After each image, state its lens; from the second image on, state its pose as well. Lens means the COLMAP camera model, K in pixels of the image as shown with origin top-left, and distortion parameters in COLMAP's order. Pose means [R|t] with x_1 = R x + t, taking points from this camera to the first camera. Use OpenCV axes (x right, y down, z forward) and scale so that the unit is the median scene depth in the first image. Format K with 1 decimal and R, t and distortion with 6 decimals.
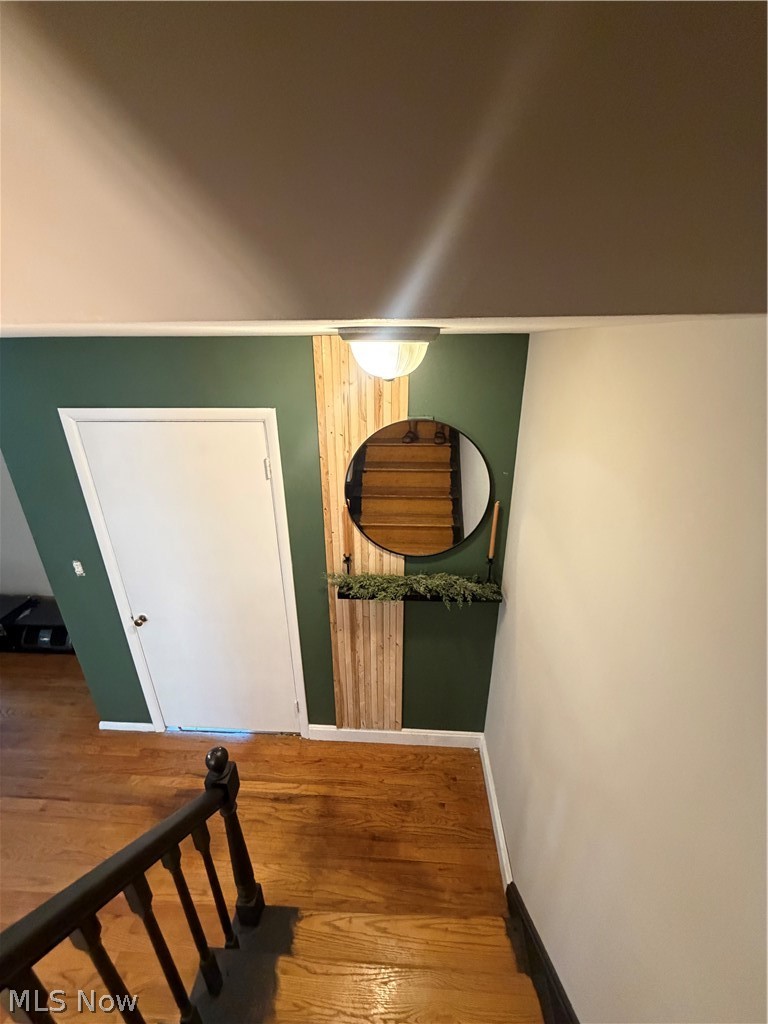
lens RADIAL K [[410.3, 0, 384.6], [0, 410.3, 511.1], [0, 0, 1]] dist [0.000921, -0.000103]
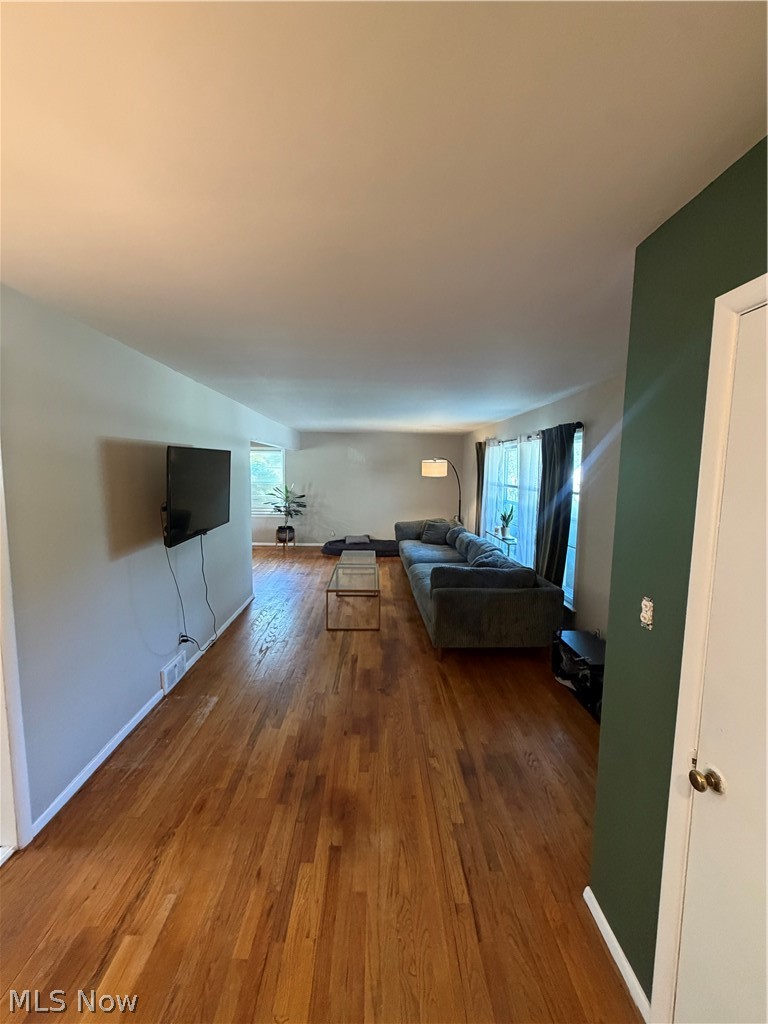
lens RADIAL K [[410.3, 0, 385.0], [0, 410.3, 511.5], [0, 0, 1]] dist [0.000921, -0.000103]
pose [[0.078553, 0.111608, -0.990643, -0.223047], [-0.394259, 0.916178, 0.071956, 0.108363], [0.915636, 0.384918, 0.115971, 0.529154]]
